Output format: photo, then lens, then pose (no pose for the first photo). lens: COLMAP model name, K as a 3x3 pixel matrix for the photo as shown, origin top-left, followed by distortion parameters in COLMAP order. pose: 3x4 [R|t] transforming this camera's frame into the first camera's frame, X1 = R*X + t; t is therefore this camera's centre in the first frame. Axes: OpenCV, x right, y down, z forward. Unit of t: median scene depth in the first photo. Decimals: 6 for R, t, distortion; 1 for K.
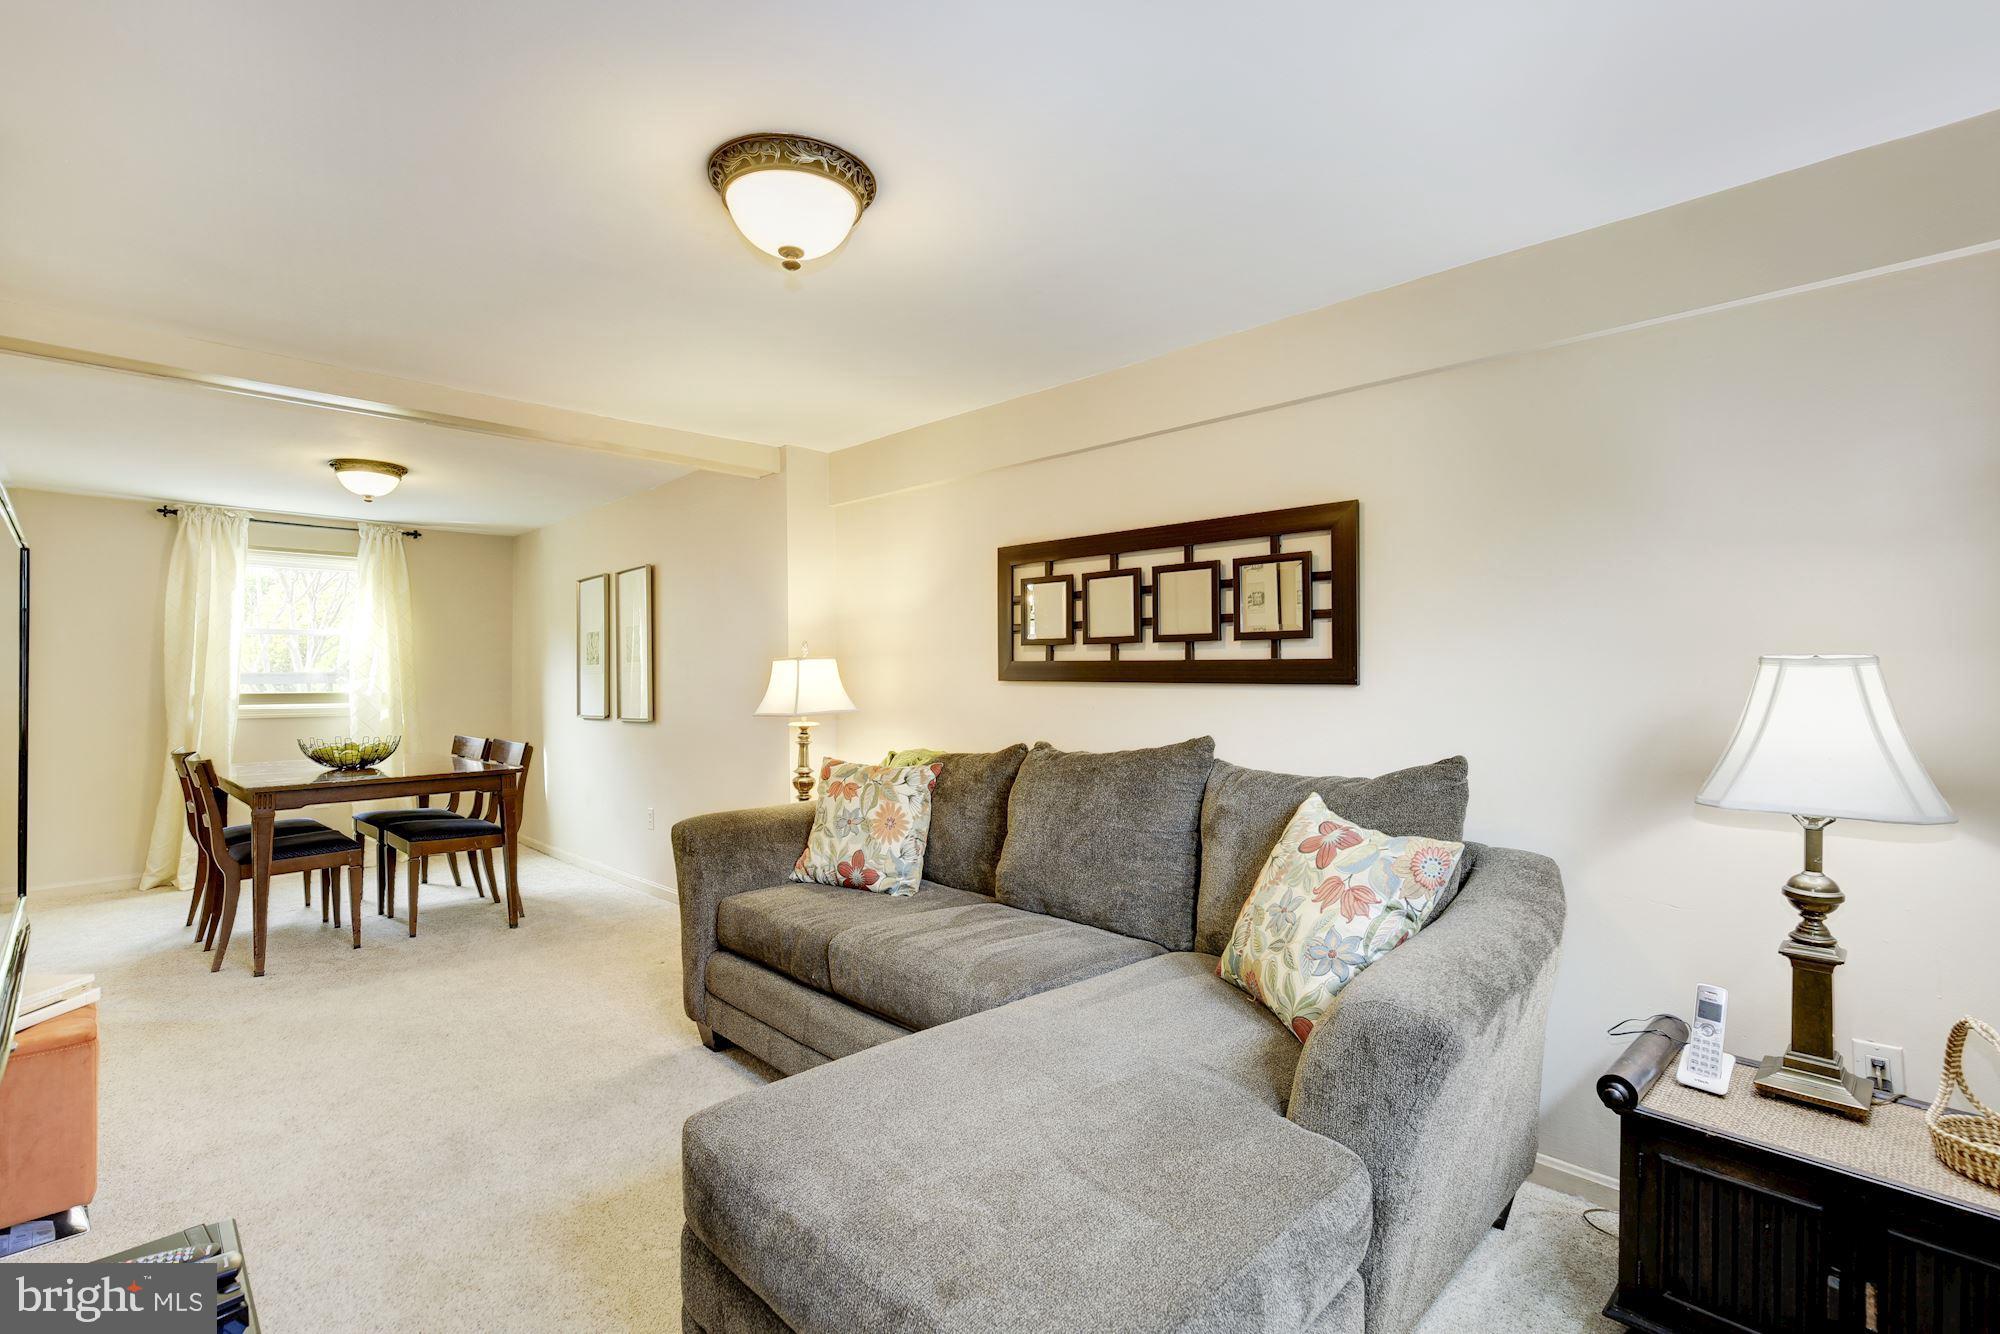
lens RADIAL K [[918.5, 0, 996.0], [0, 918.5, 676.3], [0, 0, 1]] dist [0.000324, -0.001222]
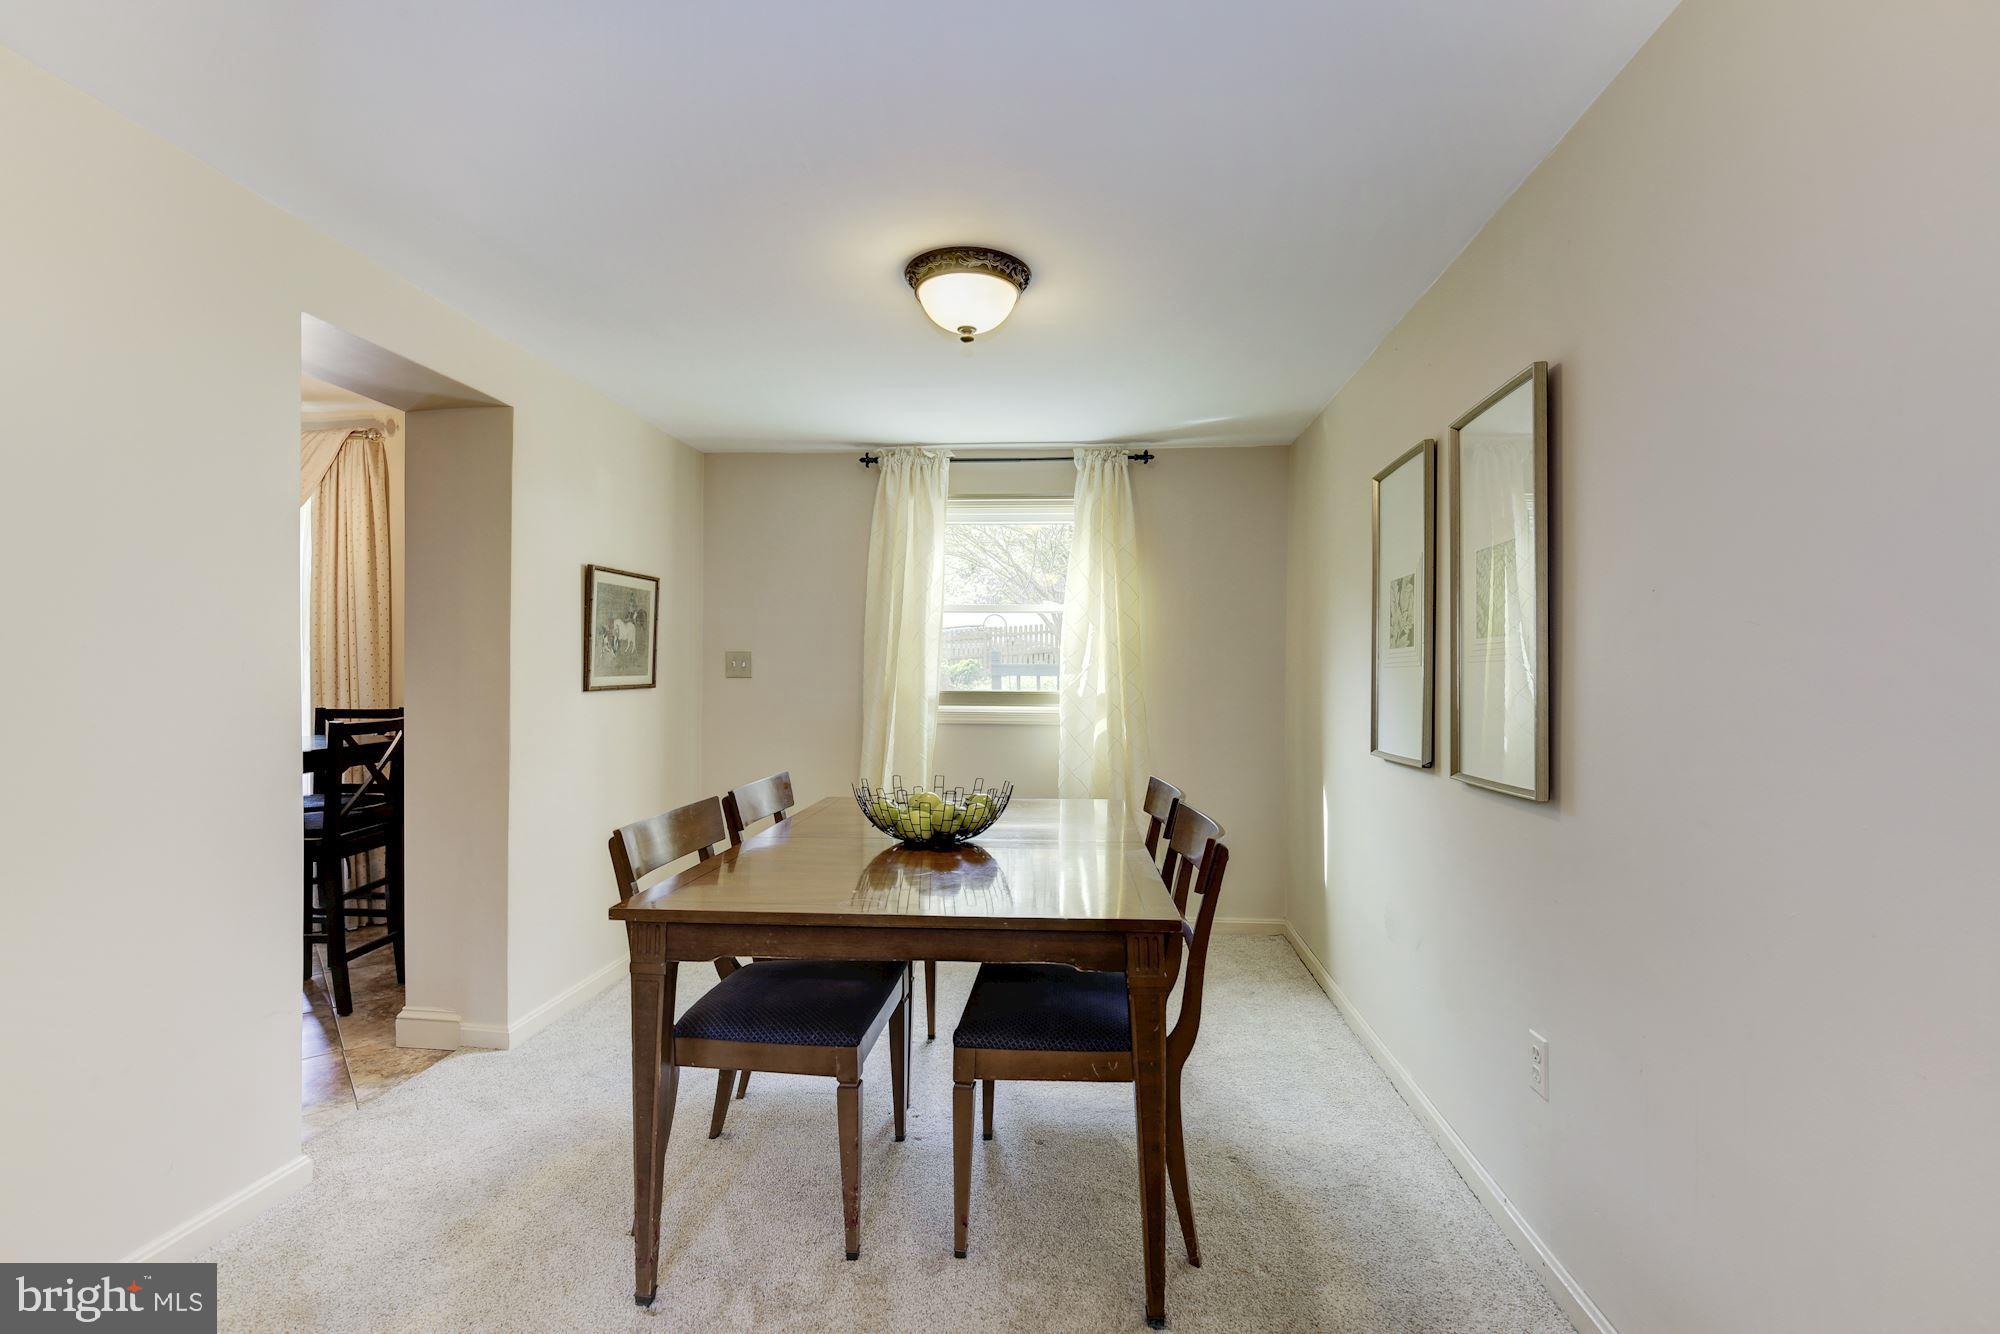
lens RADIAL K [[918.5, 0, 986.5], [0, 918.5, 672.1], [0, 0, 1]] dist [0.000324, -0.001222]
pose [[0.639855, 0.008644, -0.768447, -0.216346], [-0.006912, 0.999961, 0.005493, -0.001190], [0.768464, 0.001796, 0.639890, 0.544344]]
